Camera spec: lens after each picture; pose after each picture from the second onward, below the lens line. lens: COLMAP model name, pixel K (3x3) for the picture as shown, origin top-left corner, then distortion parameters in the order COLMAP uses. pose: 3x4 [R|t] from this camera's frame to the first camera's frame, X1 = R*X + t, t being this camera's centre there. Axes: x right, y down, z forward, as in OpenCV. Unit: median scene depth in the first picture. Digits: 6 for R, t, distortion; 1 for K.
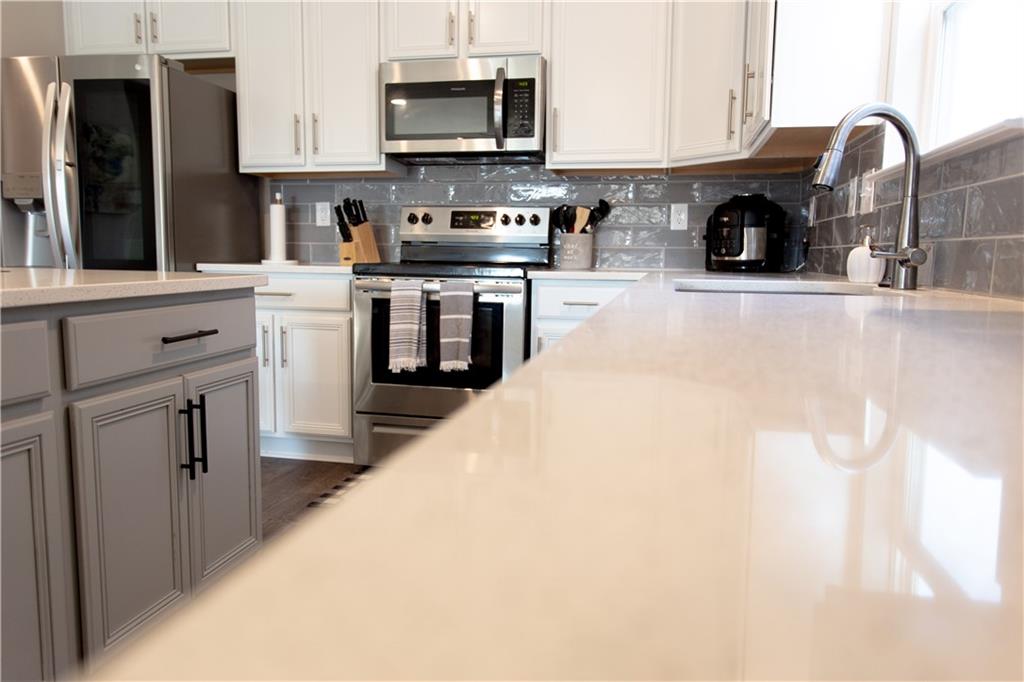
lens RADIAL K [[734.4, 0, 509.7], [0, 734.4, 340.2], [0, 0, 1]] dist [0.000073, -0.006318]
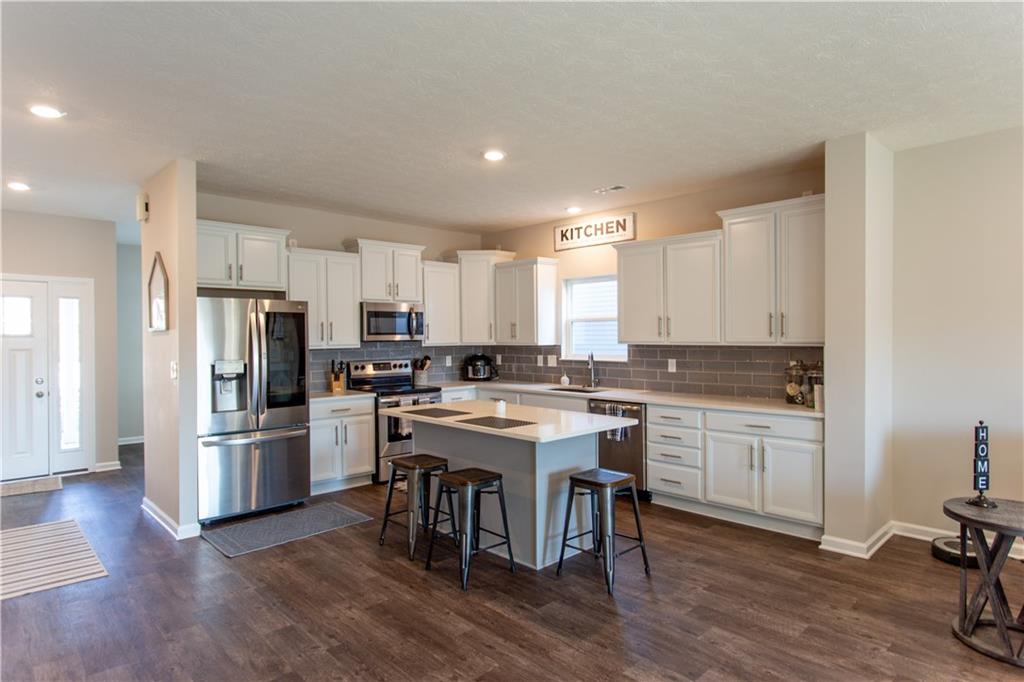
lens RADIAL K [[582.0, 0, 517.9], [0, 582.0, 335.5], [0, 0, 1]] dist [0.010531, -0.003308]
pose [[0.554702, -0.018234, 0.831849, -1.438360], [0.110554, 0.992511, -0.051965, -0.133411], [-0.824672, 0.120790, 0.552563, -0.371762]]
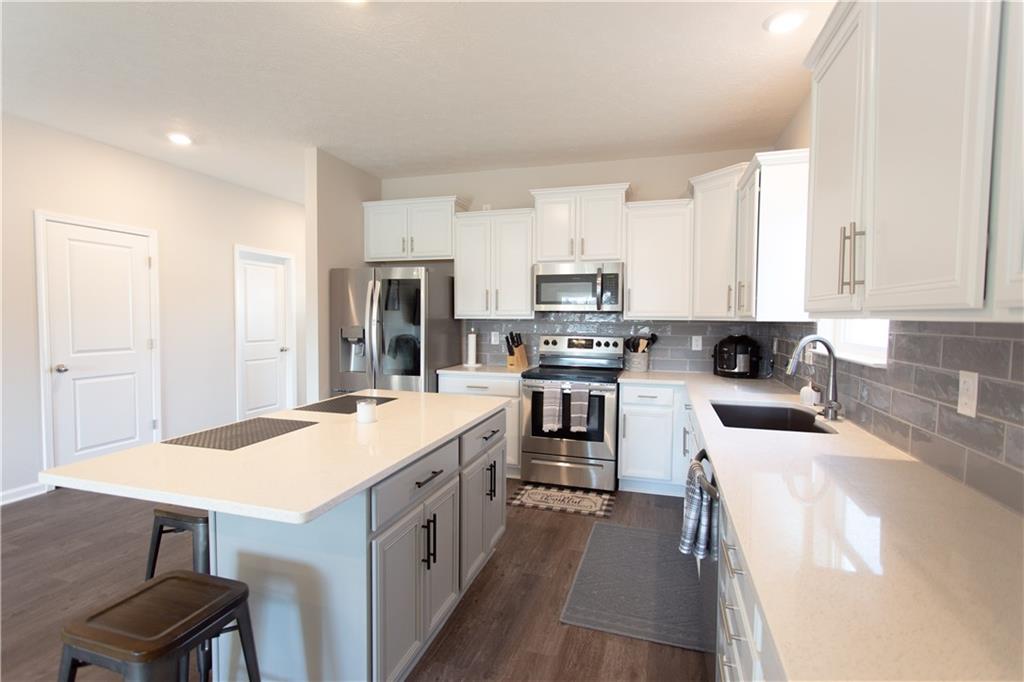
lens RADIAL K [[488.6, 0, 509.2], [0, 488.6, 337.3], [0, 0, 1]] dist [-0.003677, 0.002376]
pose [[0.996199, -0.002968, -0.087052, -0.133593], [-0.003320, 0.997399, -0.071995, -0.101596], [0.087039, 0.072010, 0.993599, -0.250846]]
